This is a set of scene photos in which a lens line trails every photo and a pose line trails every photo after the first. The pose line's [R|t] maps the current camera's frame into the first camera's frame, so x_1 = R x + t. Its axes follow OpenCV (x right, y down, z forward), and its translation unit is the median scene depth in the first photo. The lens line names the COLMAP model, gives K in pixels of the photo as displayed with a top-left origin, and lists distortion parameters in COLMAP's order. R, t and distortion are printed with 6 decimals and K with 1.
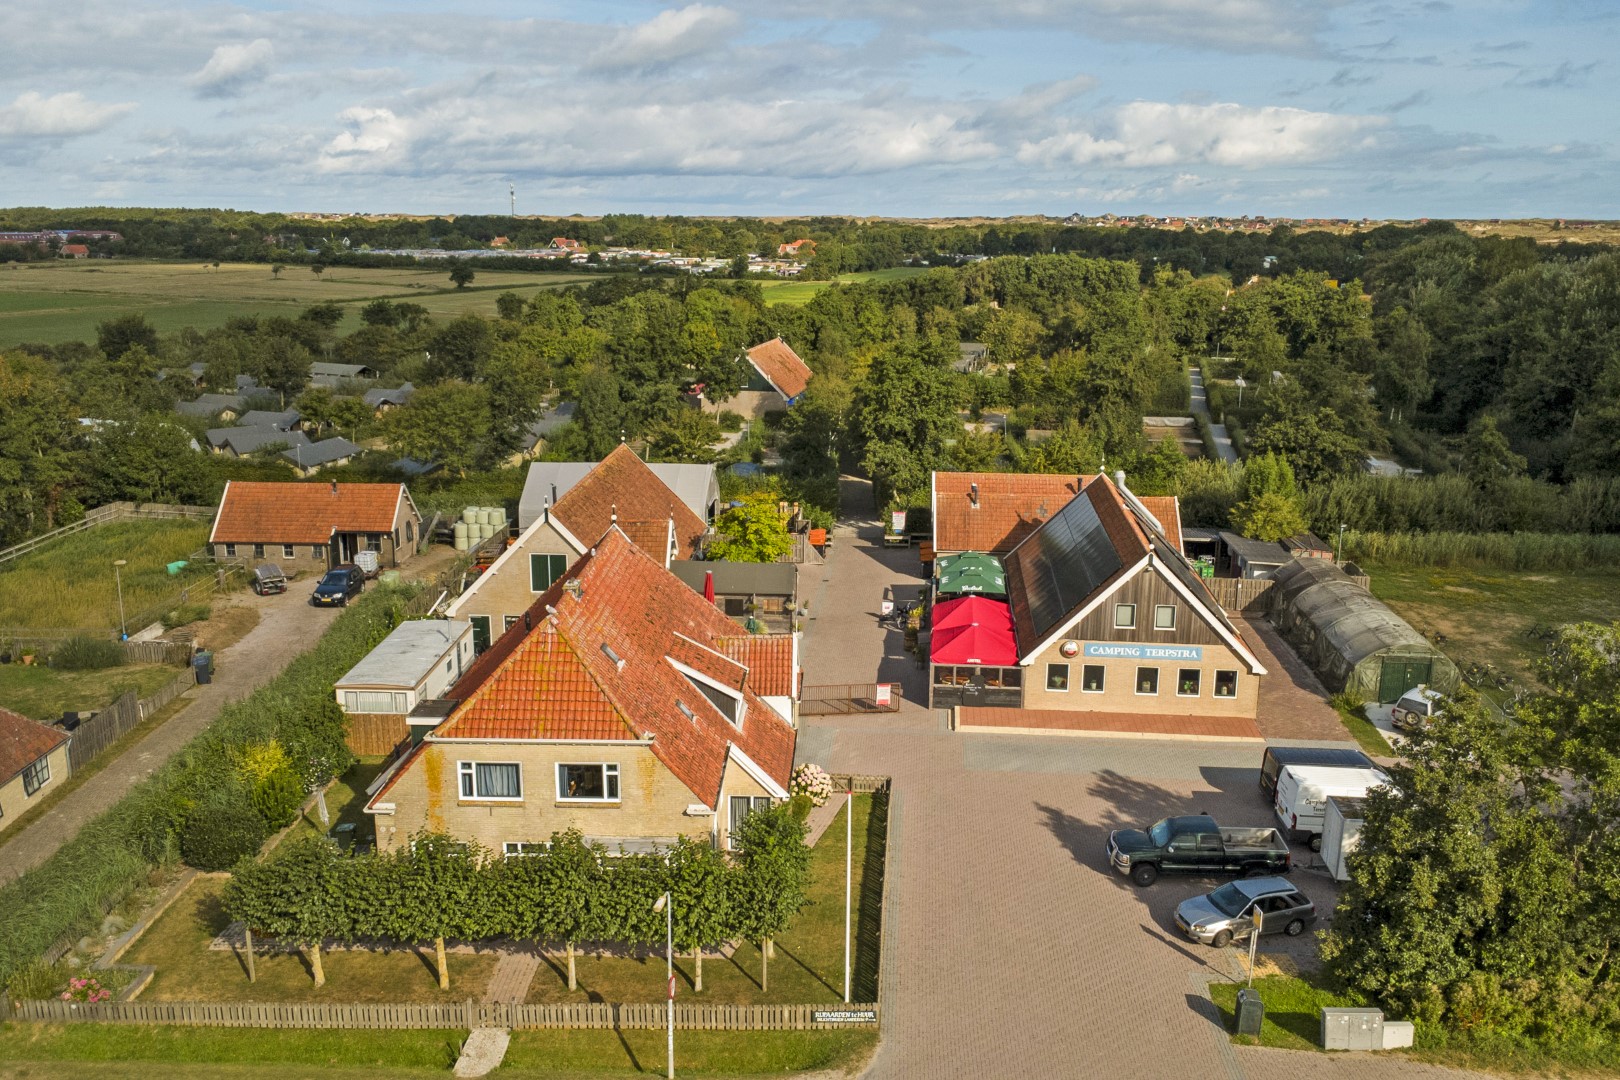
lens RADIAL K [[1325.0, 0, 810.0], [0, 1325.0, 540.0], [0, 0, 1]] dist [-0.007870, 0.006206]
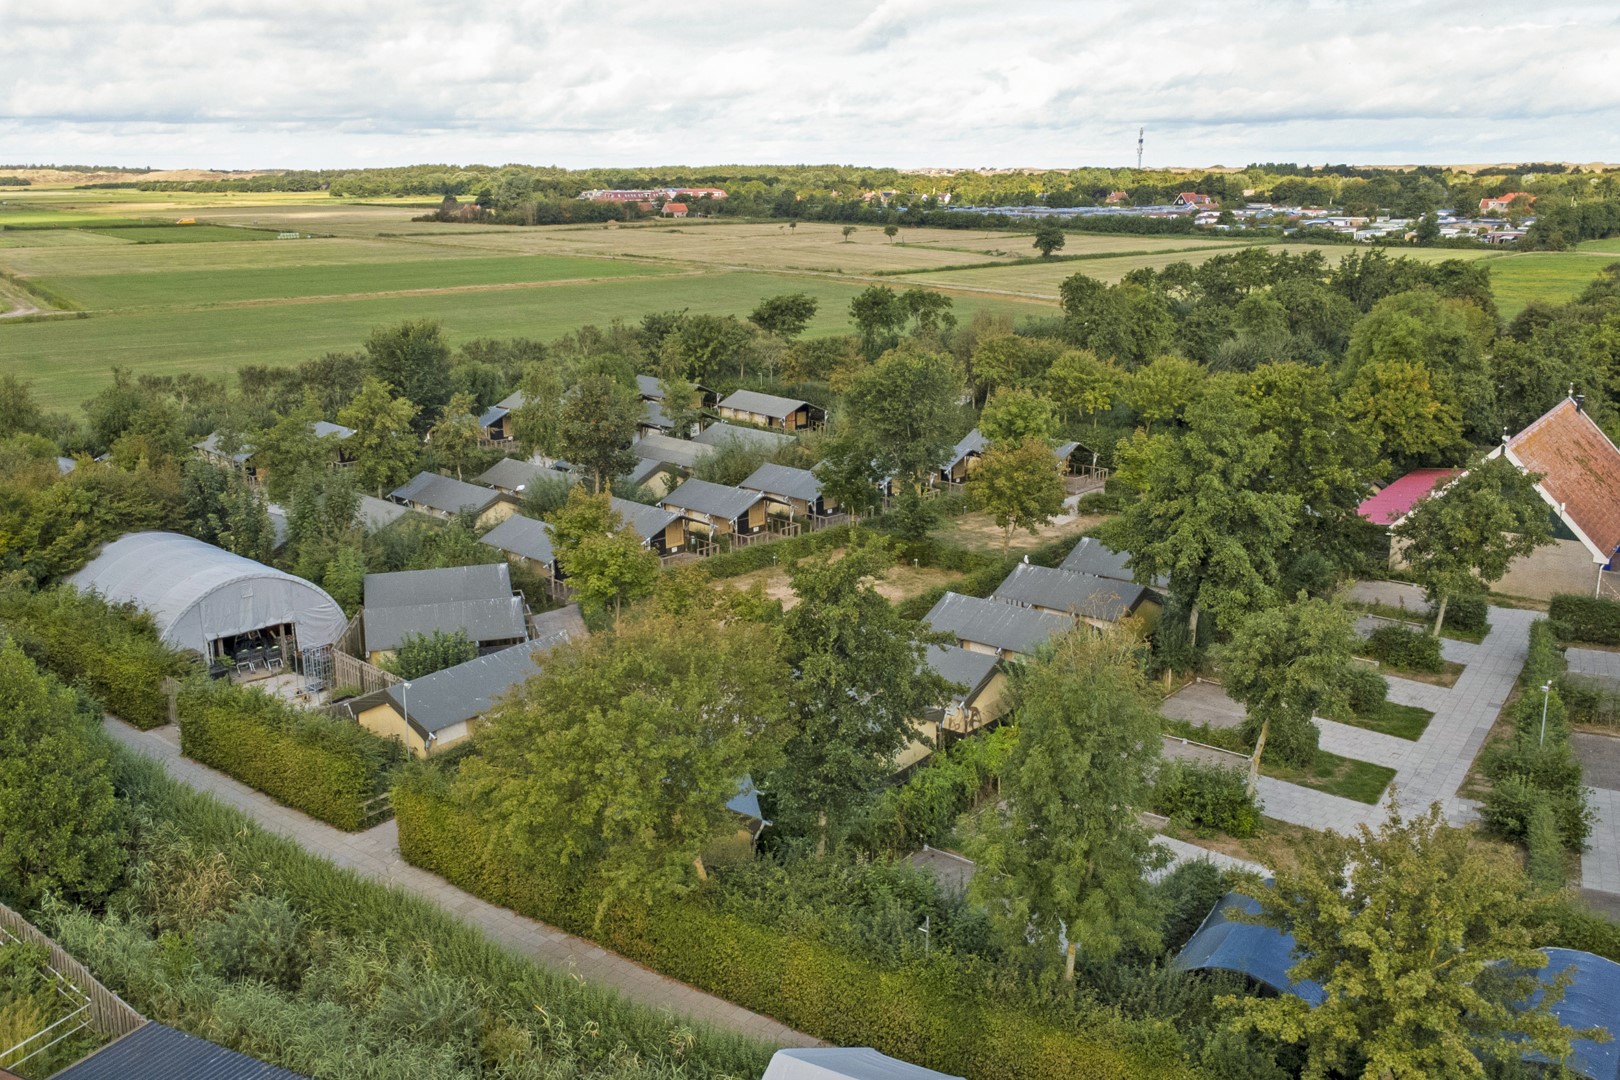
lens RADIAL K [[1325.0, 0, 810.0], [0, 1325.0, 540.0], [0, 0, 1]] dist [-0.007870, 0.006206]
pose [[0.895386, 0.105609, -0.432586, -0.022679], [-0.091539, 0.994375, 0.053288, -0.040150], [0.435780, -0.008114, 0.900017, 0.174984]]
